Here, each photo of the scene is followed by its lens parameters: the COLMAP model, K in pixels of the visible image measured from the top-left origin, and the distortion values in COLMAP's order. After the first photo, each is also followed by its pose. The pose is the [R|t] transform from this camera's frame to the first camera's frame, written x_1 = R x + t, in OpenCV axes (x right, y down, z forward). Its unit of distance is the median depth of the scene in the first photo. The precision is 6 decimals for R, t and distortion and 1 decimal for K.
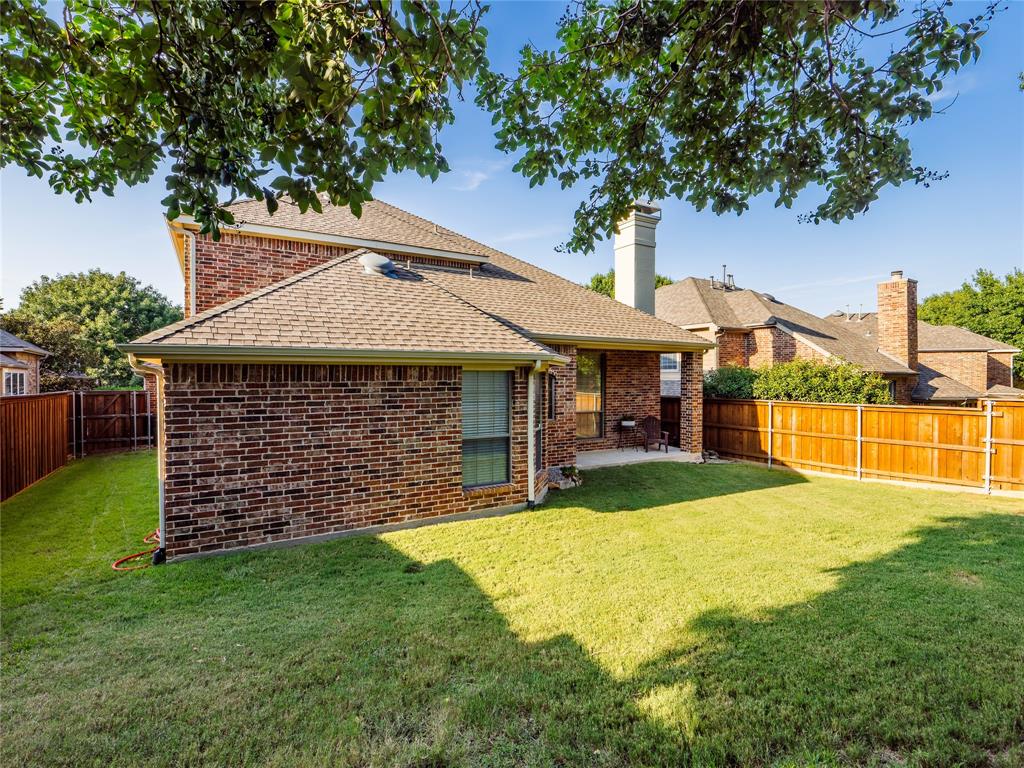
lens RADIAL K [[516.3, 0, 509.5], [0, 516.3, 380.8], [0, 0, 1]] dist [0.001235, 0.000057]
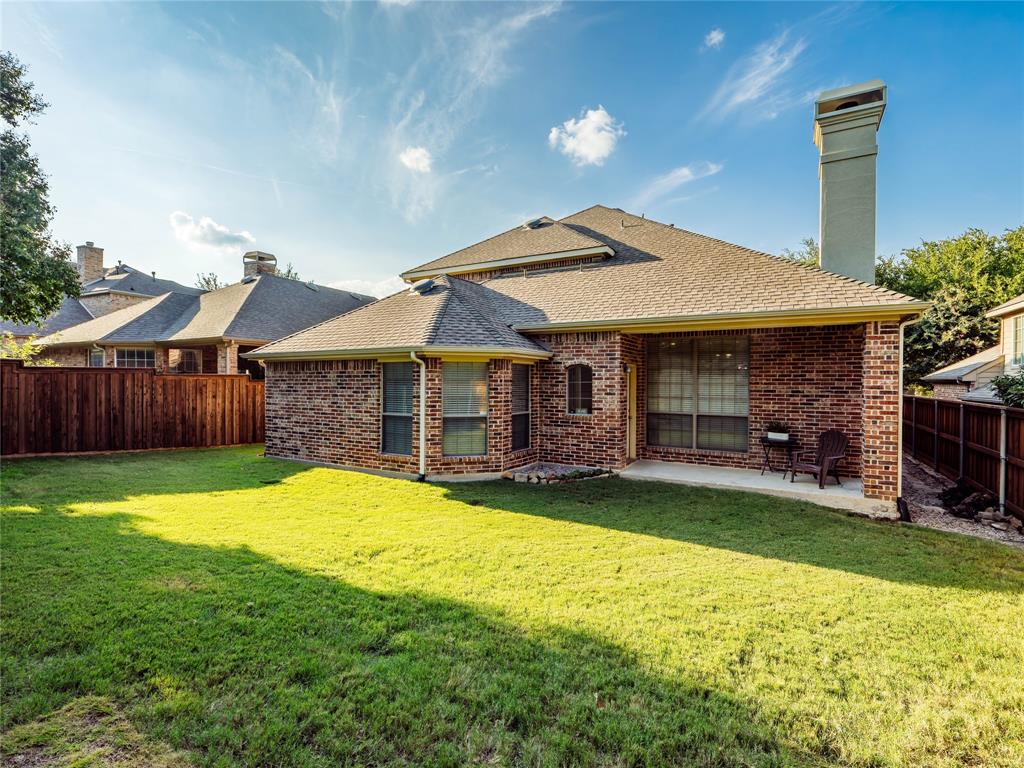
lens RADIAL K [[482.1, 0, 508.9], [0, 482.1, 386.0], [0, 0, 1]] dist [0.001115, -0.000034]
pose [[0.475232, 0.012705, -0.879769, 1.159598], [-0.010070, 0.999909, 0.009001, 0.026868], [0.879803, 0.004581, 0.475317, 0.712808]]
